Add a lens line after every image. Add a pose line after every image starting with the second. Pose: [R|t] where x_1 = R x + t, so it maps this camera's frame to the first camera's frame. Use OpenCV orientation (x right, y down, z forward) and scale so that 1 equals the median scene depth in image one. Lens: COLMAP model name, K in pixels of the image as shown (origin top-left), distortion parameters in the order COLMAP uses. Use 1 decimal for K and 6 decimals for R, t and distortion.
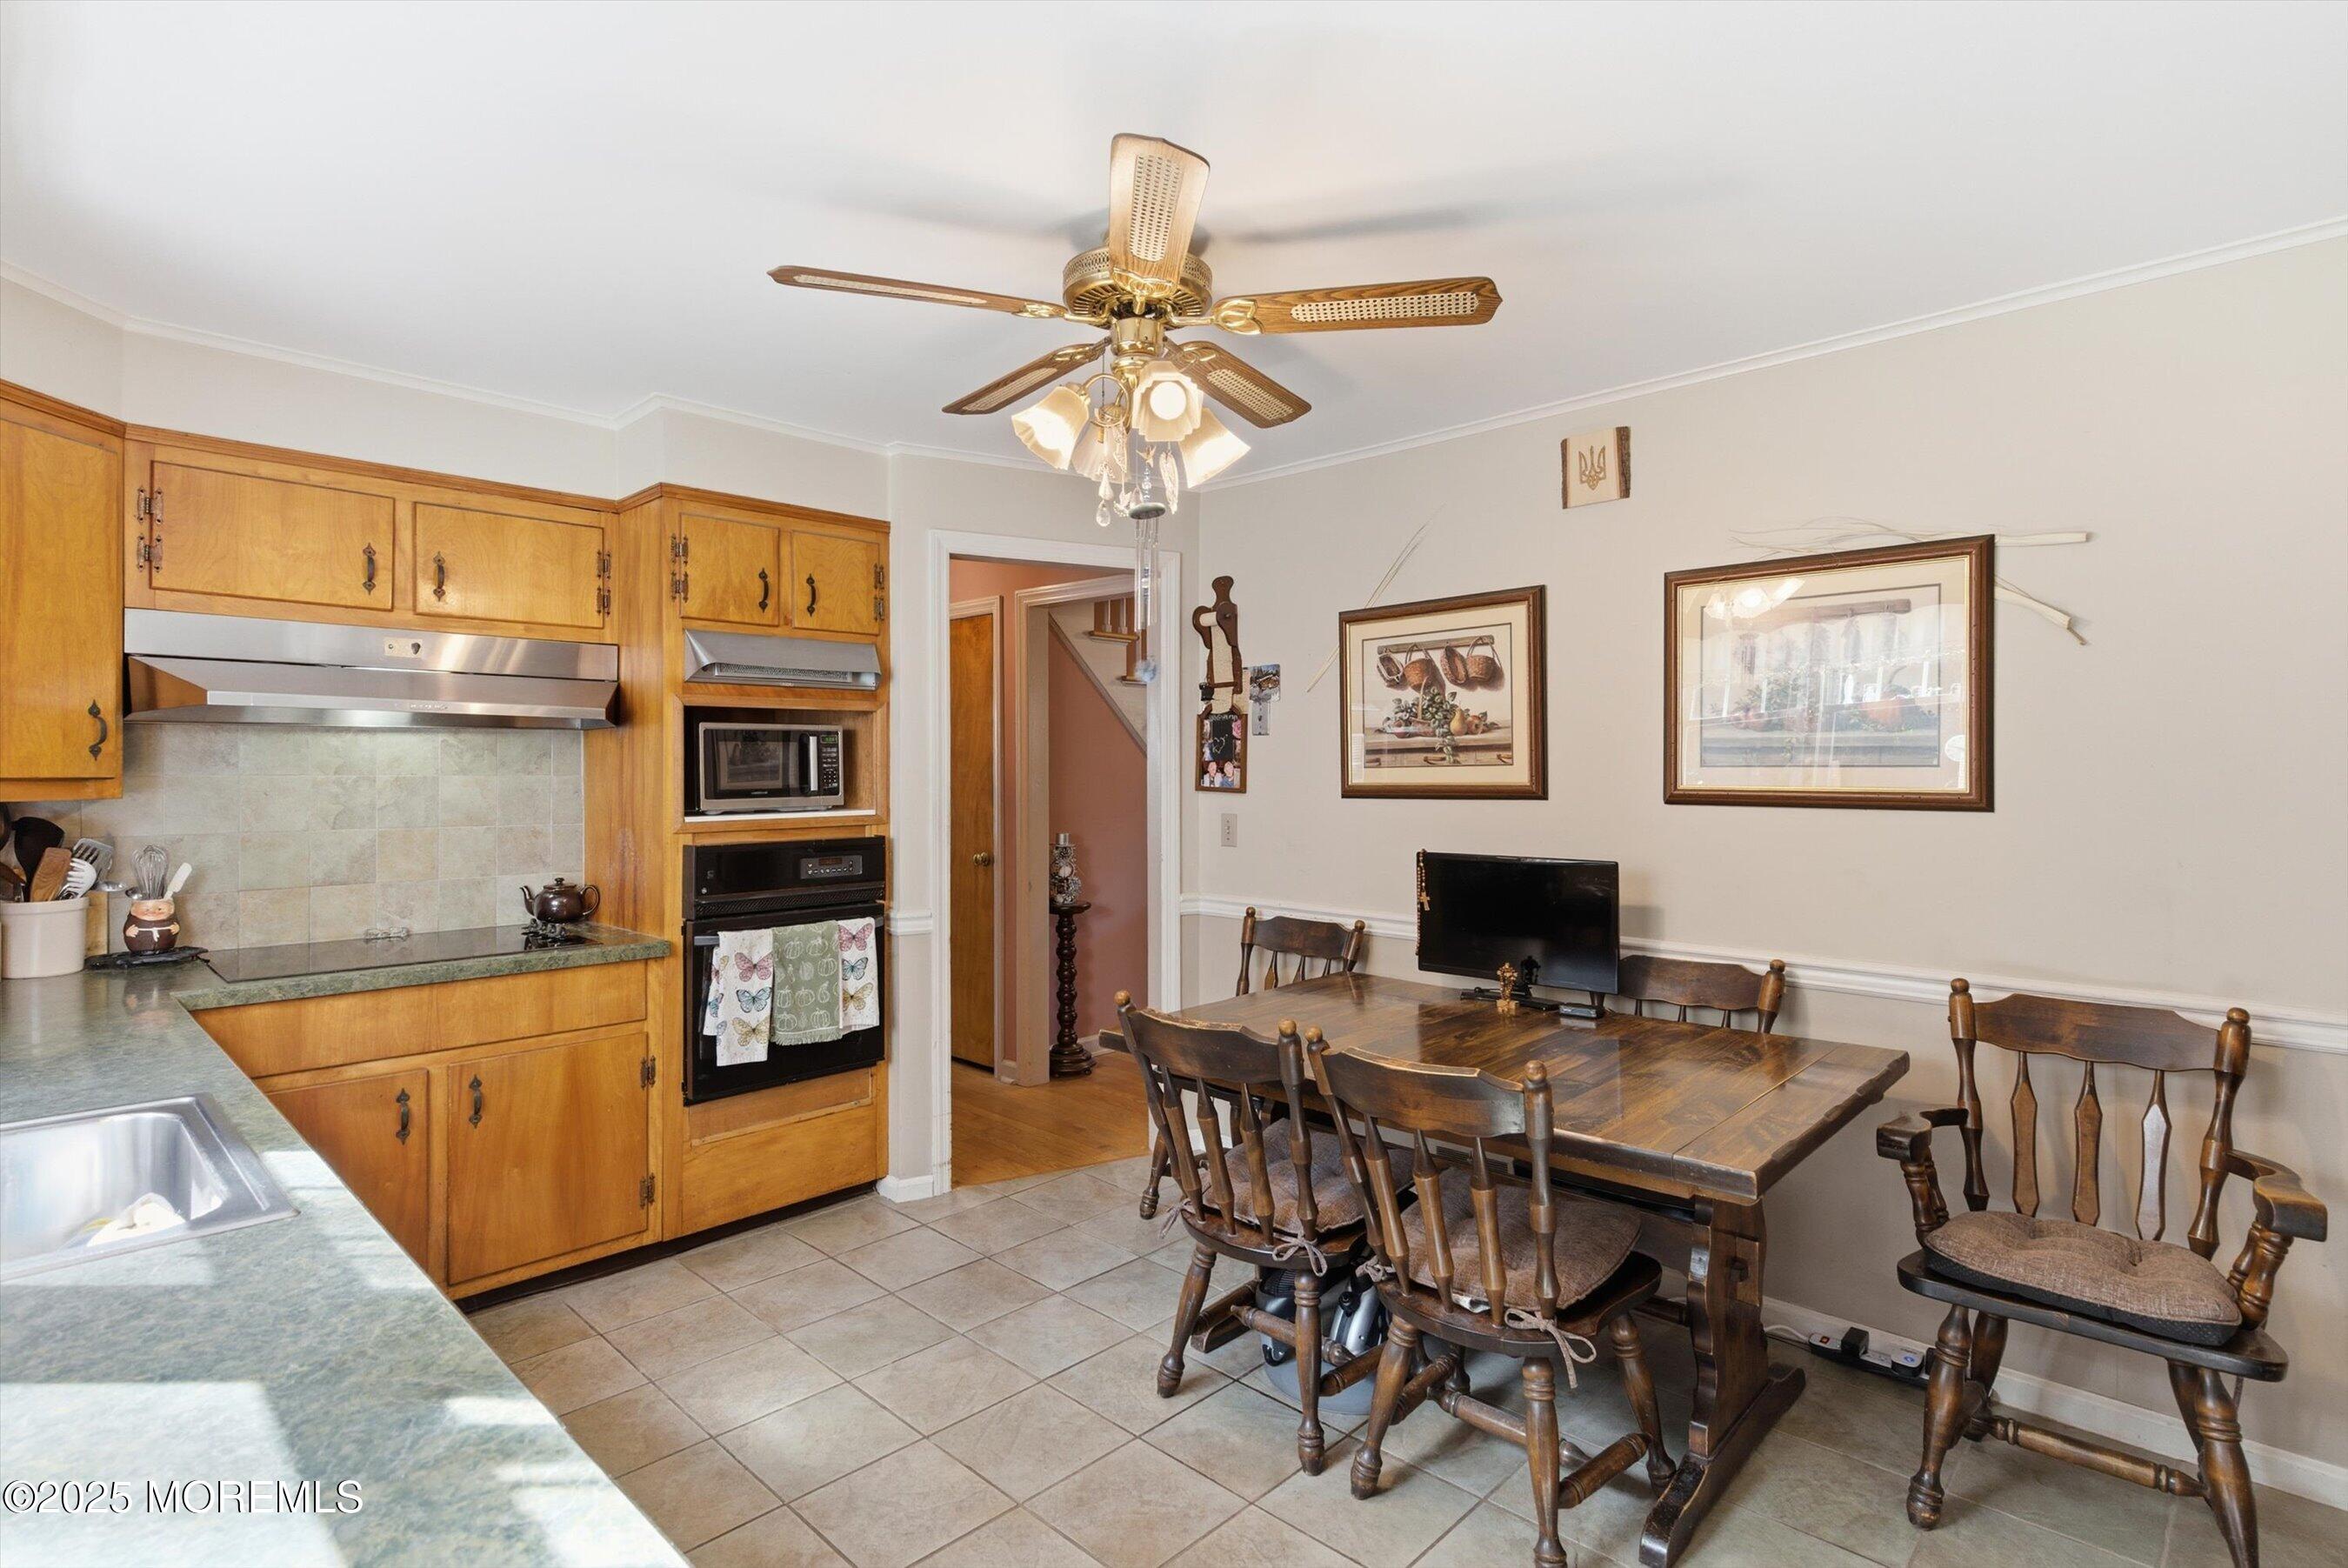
lens RADIAL K [[1160.2, 0, 1189.4], [0, 1160.2, 760.9], [0, 0, 1]] dist [0.016331, -0.000813]
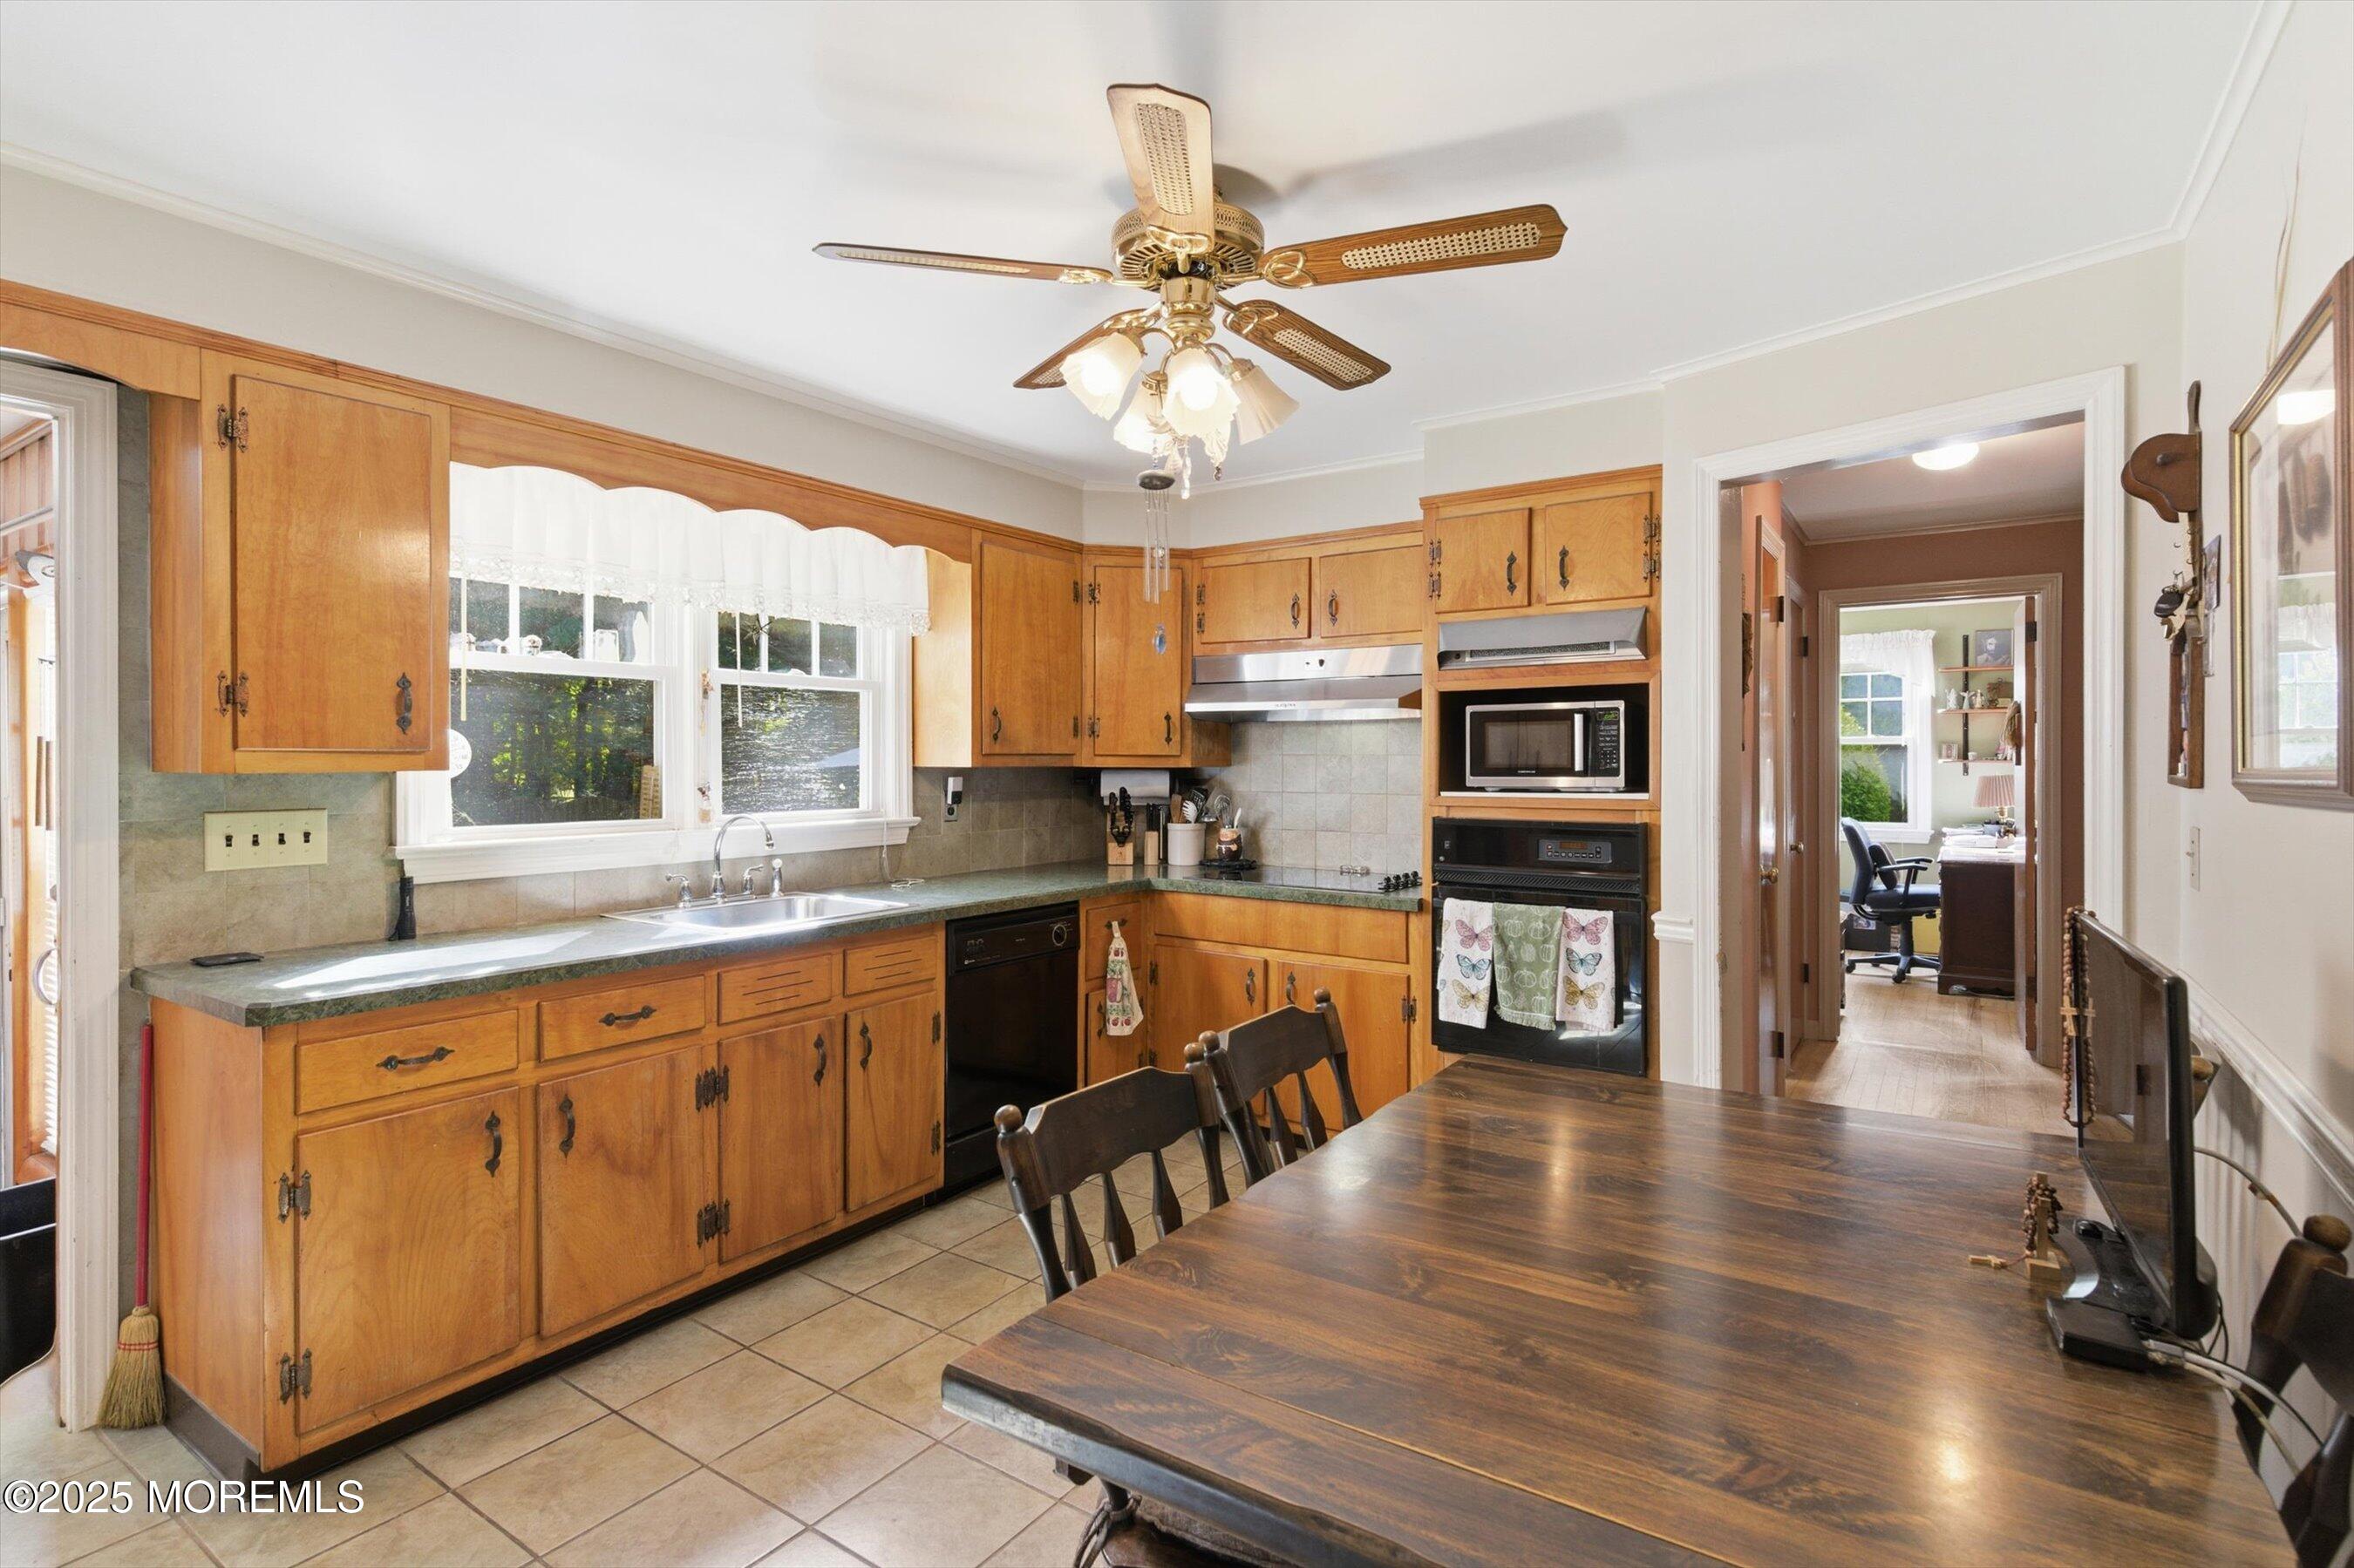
lens RADIAL K [[1151.9, 0, 1147.5], [0, 1151.9, 766.1], [0, 0, 1]] dist [0.000905, 0.000199]
pose [[0.141216, 0.008413, -0.989943, 0.610531], [0.007627, 0.999925, 0.009586, 0.010785], [0.989949, -0.008904, 0.141141, 0.557677]]
